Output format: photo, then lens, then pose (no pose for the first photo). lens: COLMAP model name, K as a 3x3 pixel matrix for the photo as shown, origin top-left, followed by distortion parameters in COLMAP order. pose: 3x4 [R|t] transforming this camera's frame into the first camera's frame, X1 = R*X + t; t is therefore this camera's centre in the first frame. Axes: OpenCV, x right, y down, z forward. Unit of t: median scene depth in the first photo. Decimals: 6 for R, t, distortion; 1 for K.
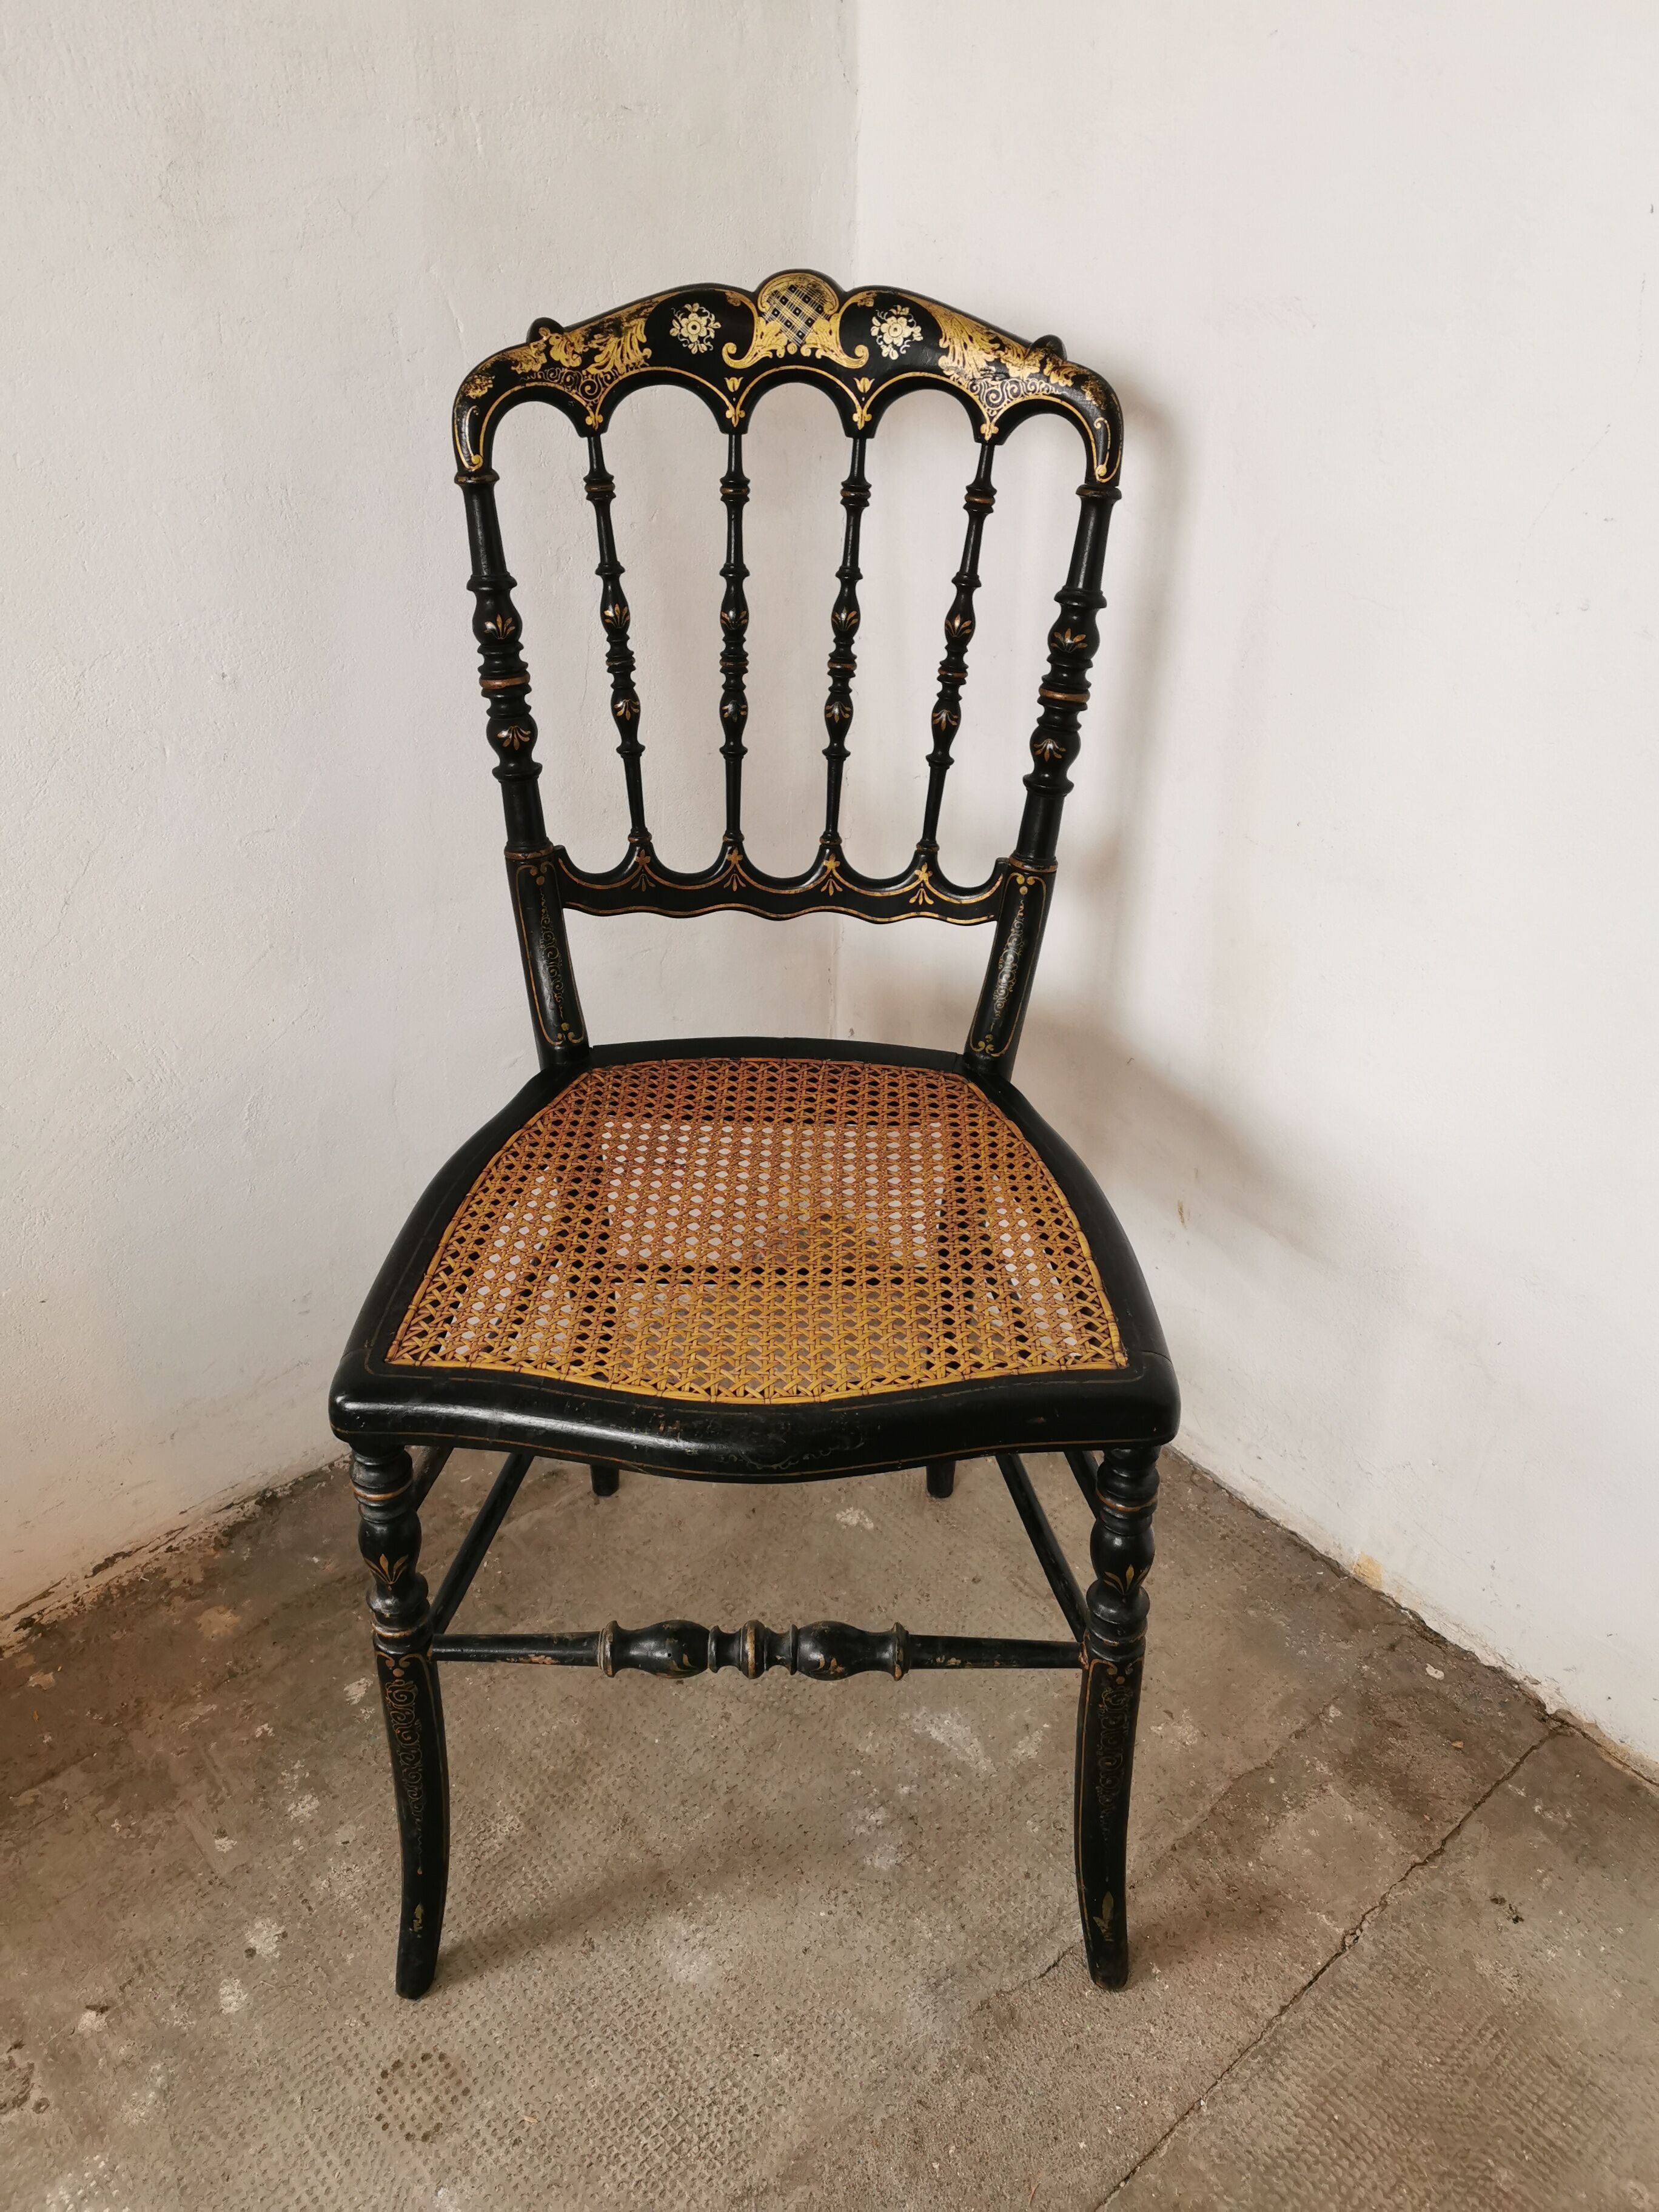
lens RADIAL K [[1680.6, 0, 818.2], [0, 1680.6, 1109.2], [0, 0, 1]] dist [0.052789, -0.074598]
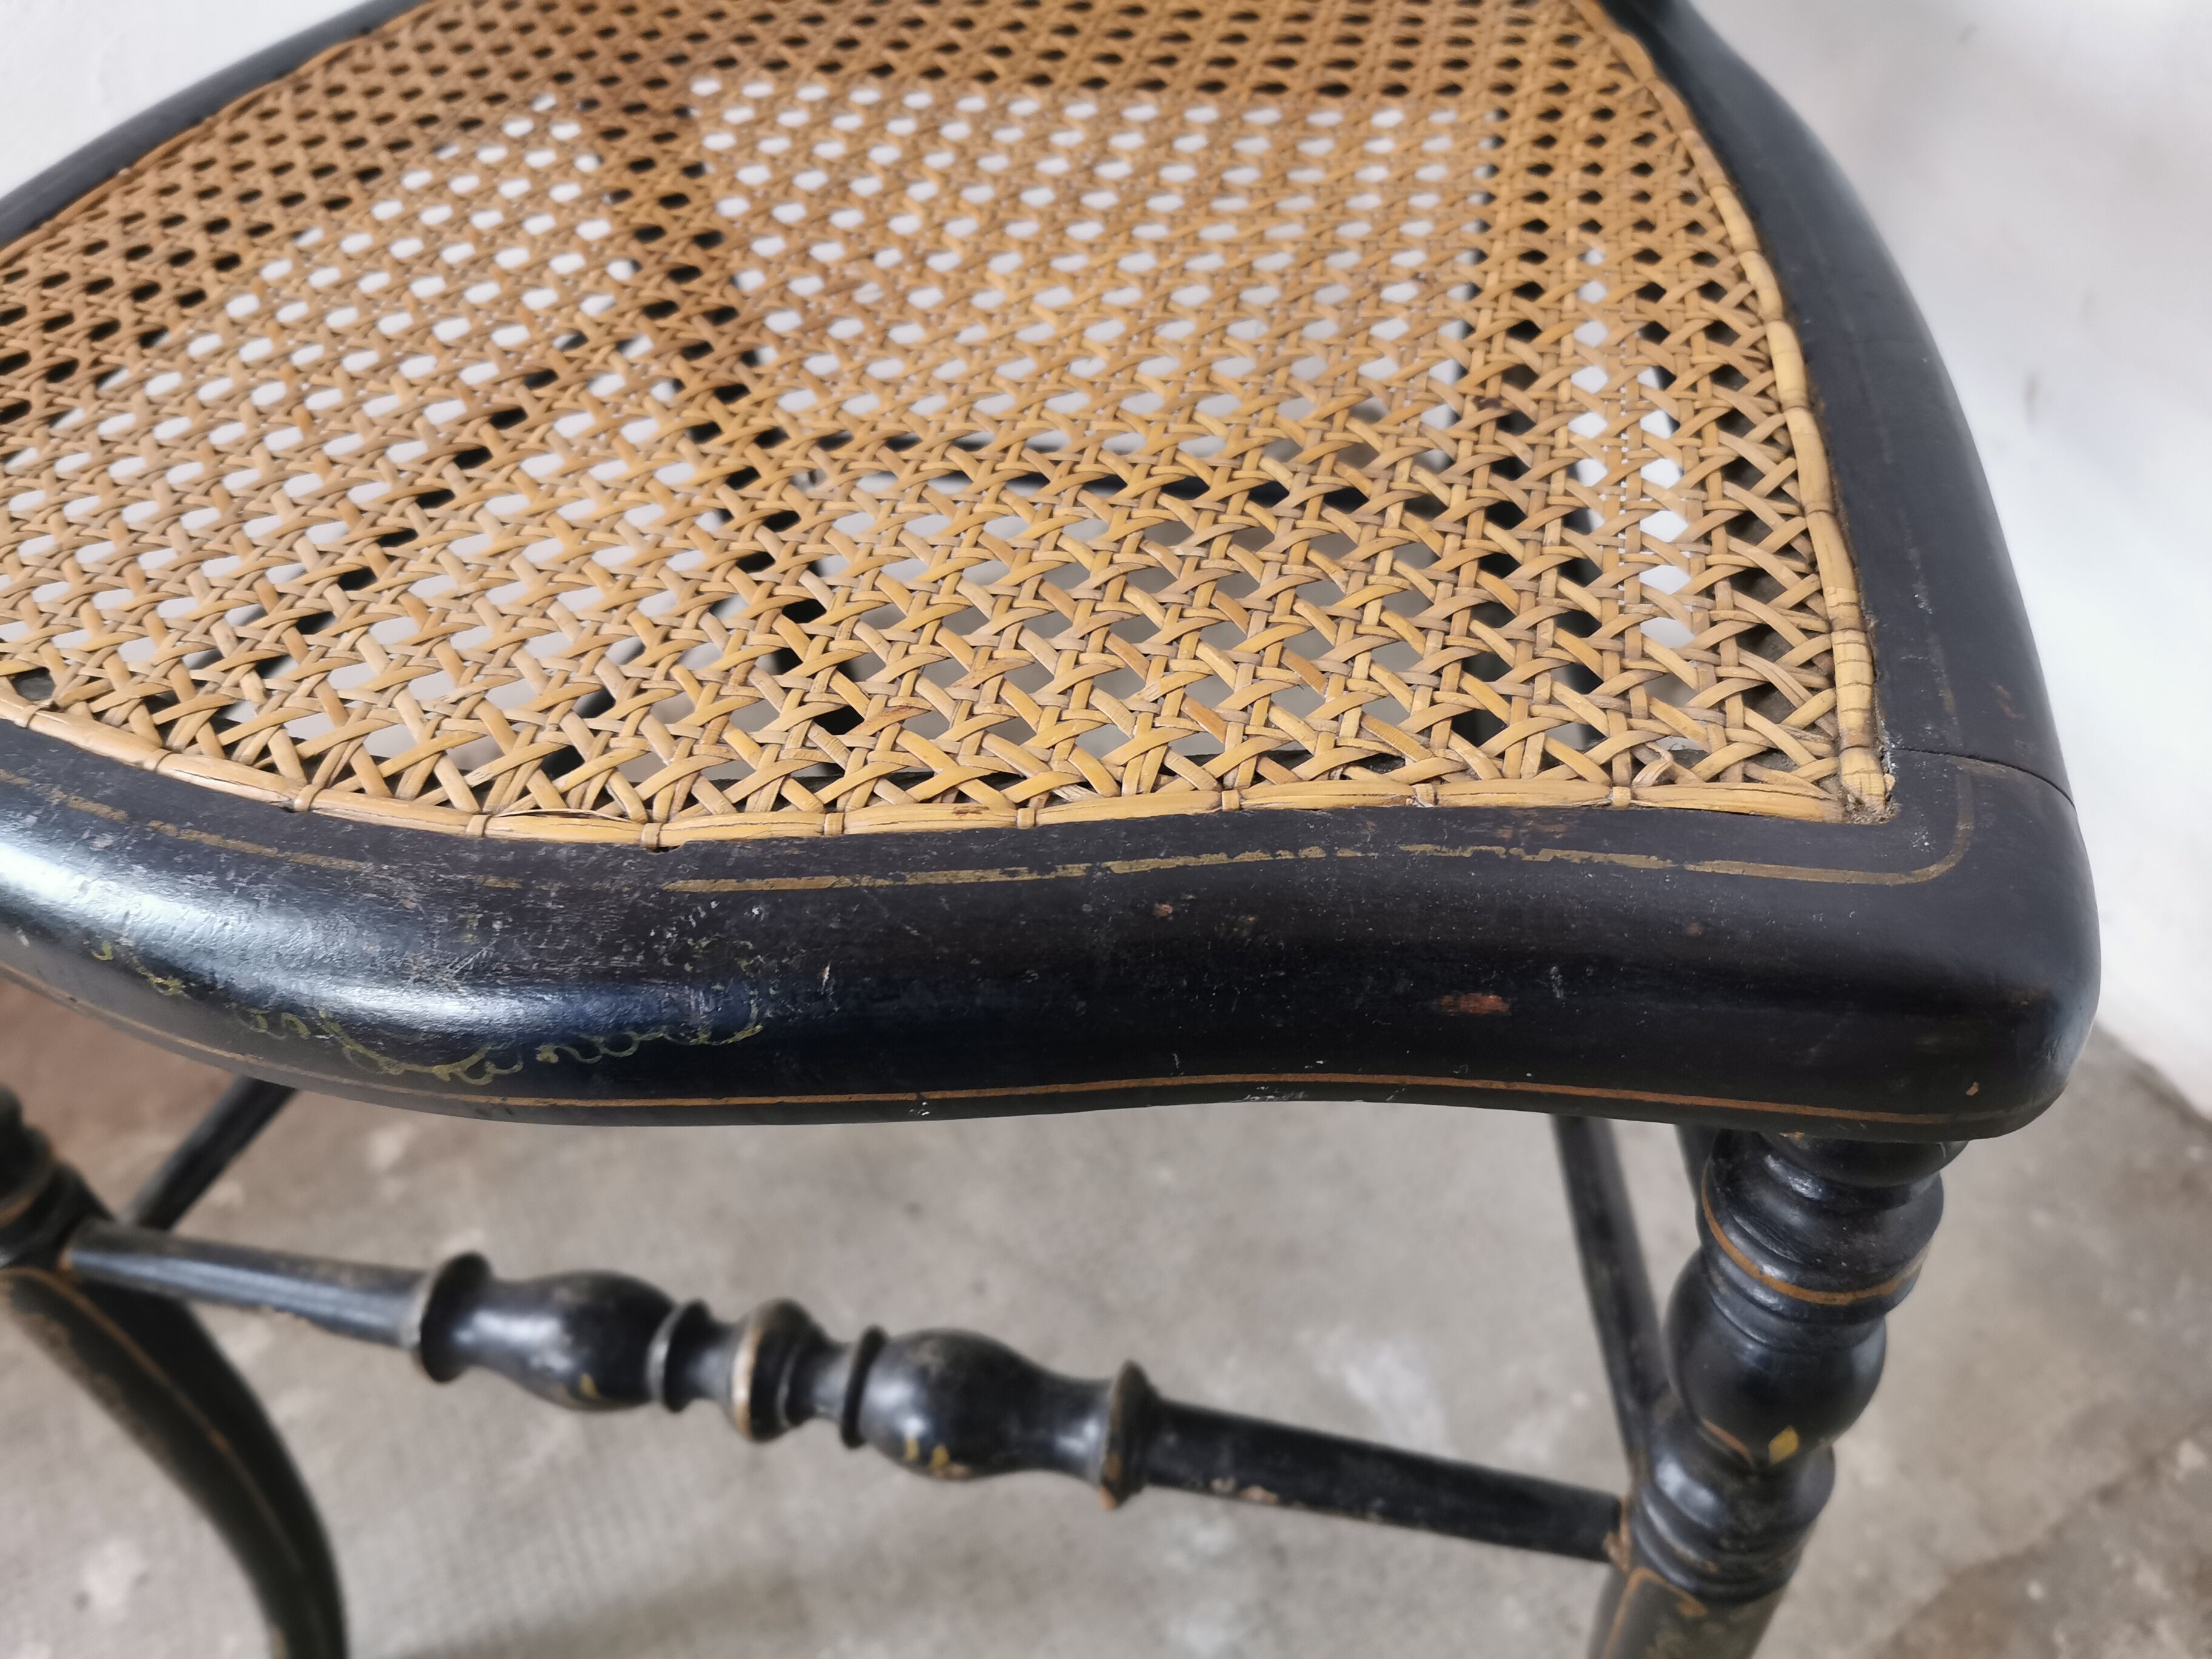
lens RADIAL K [[1753.4, 0, 1128.3], [0, 1753.4, 844.8], [0, 0, 1]] dist [0.001157, -0.015839]
pose [[0.976261, 0.099111, -0.192589, 0.101784], [-0.043169, 0.960361, 0.275395, 0.074340], [0.212250, -0.260544, 0.941842, 0.598502]]
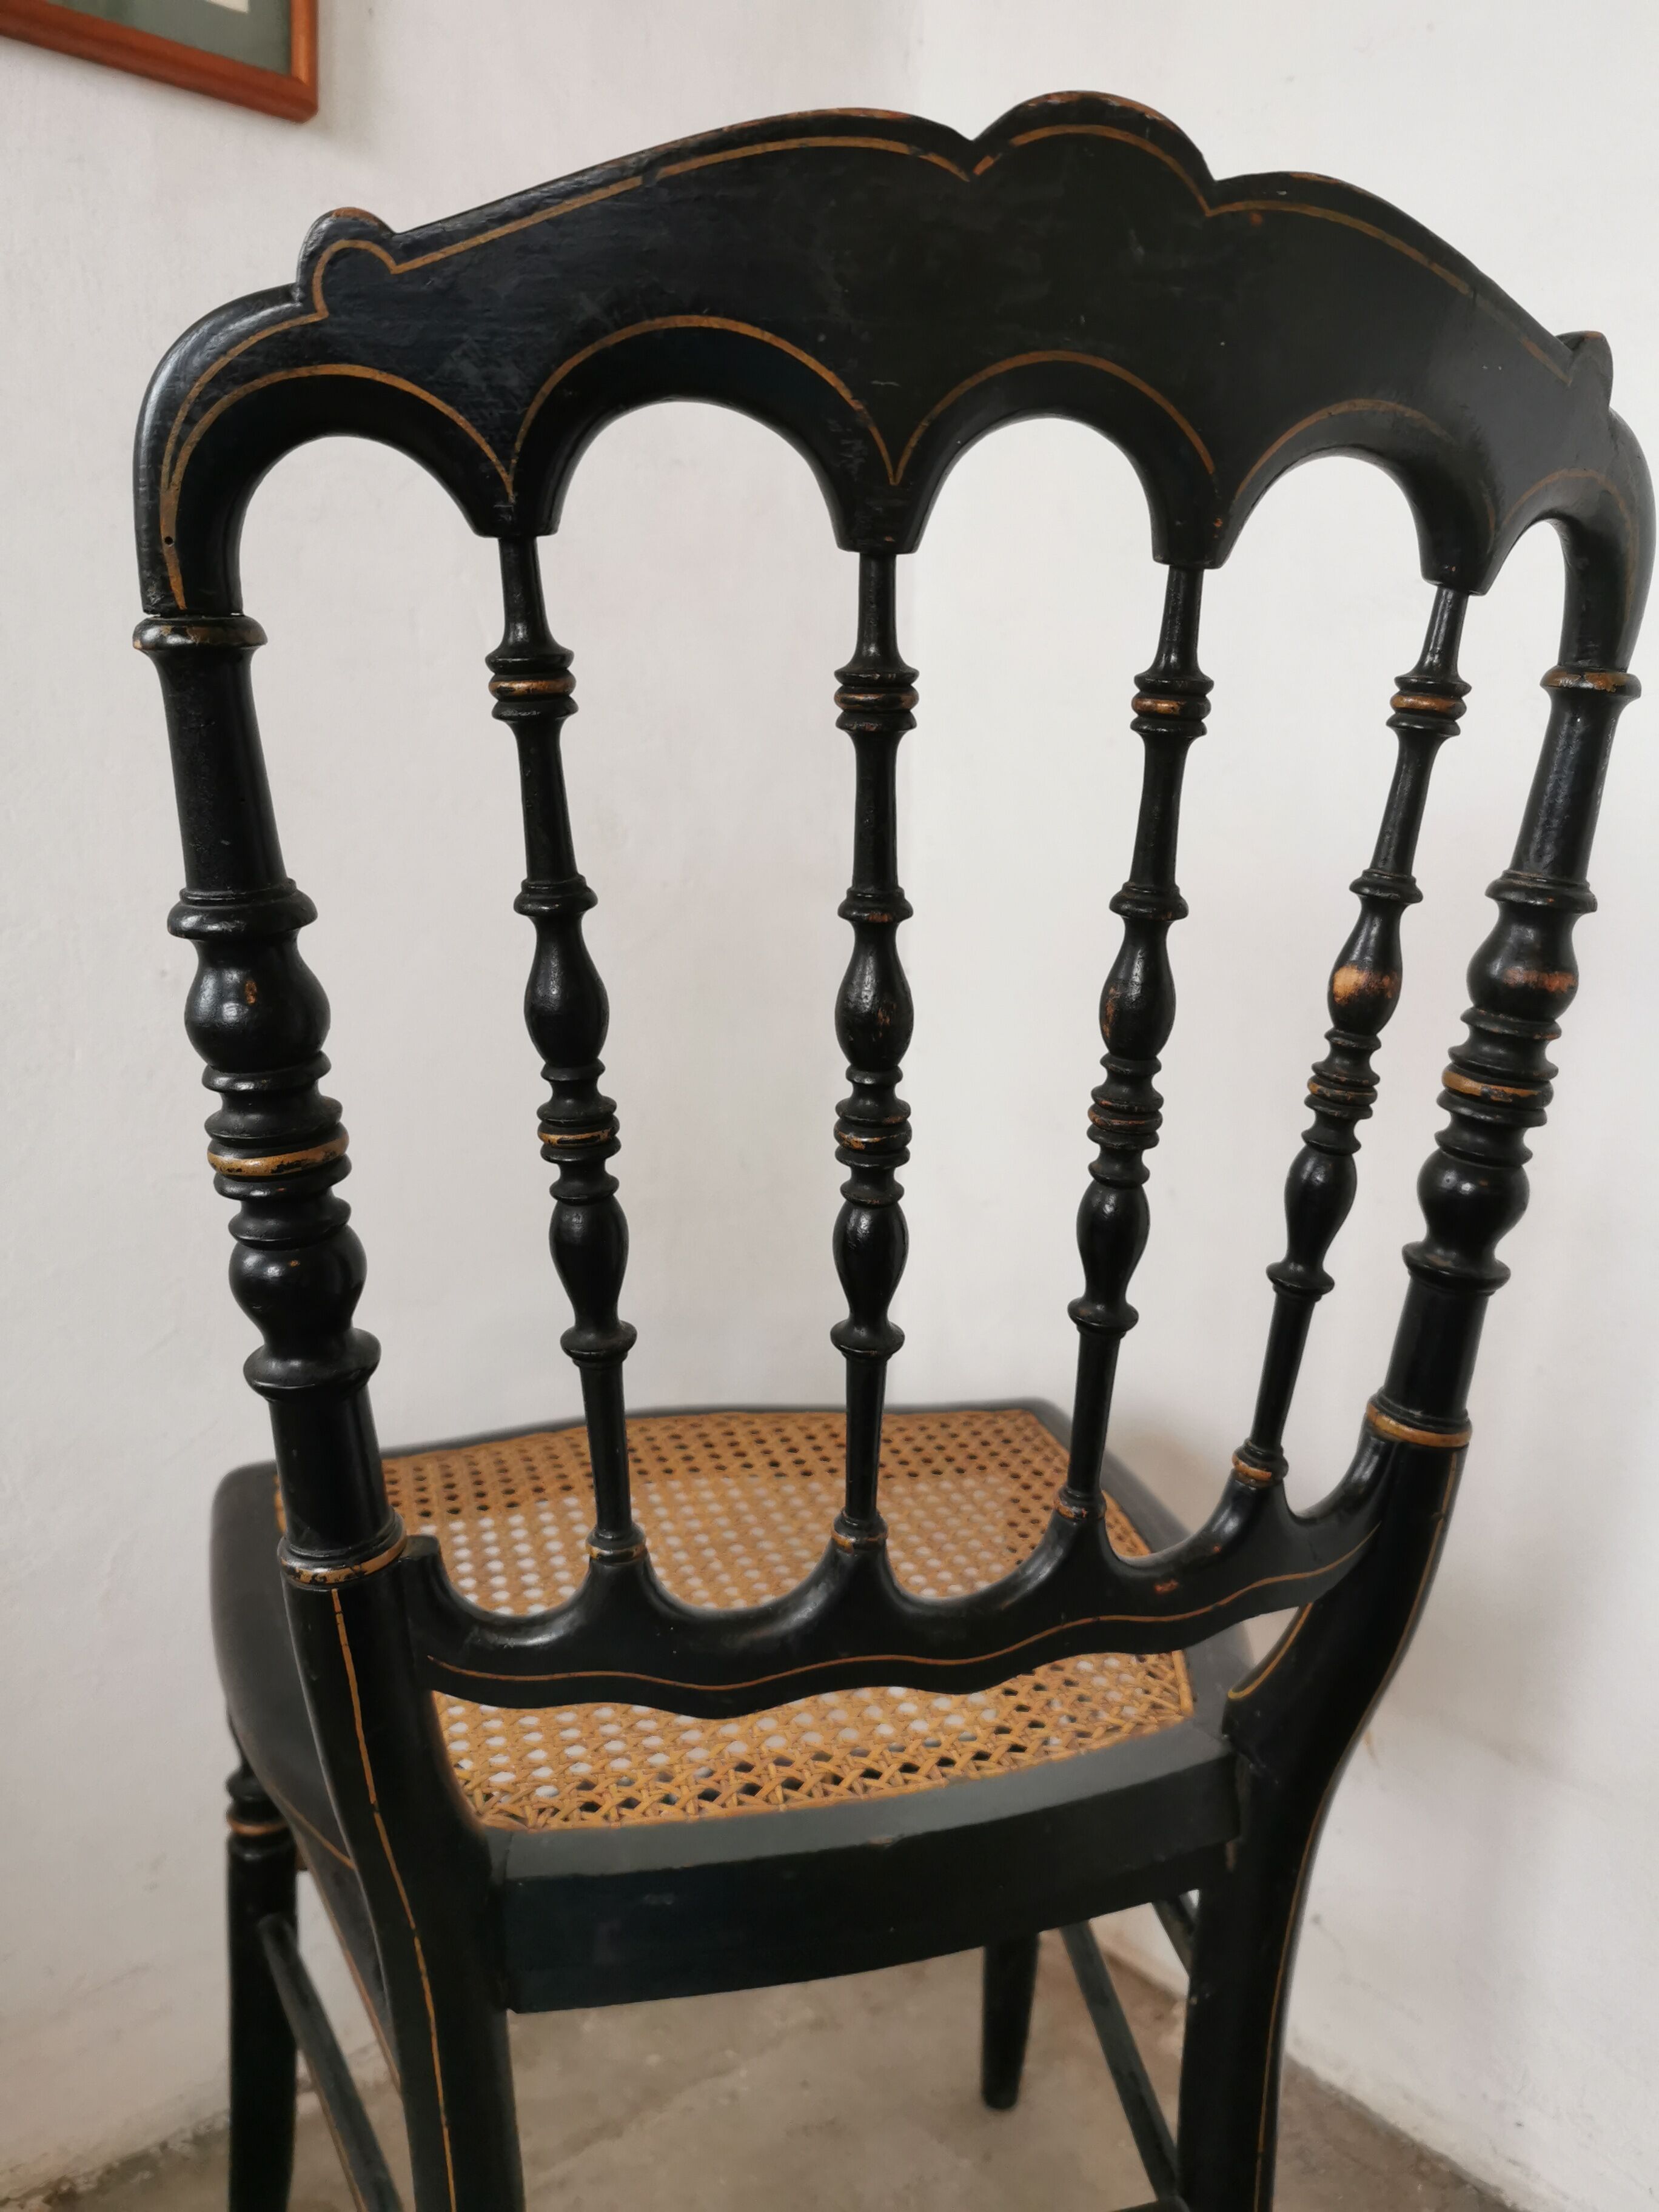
lens RADIAL K [[1713.0, 0, 838.3], [0, 1713.0, 1105.4], [0, 0, 1]] dist [0.041804, -0.074280]
pose [[0.999926, 0.005362, 0.010964, -0.033452], [-0.000463, 0.914353, -0.404918, 0.143919], [-0.012196, 0.404882, 0.914287, 0.257685]]
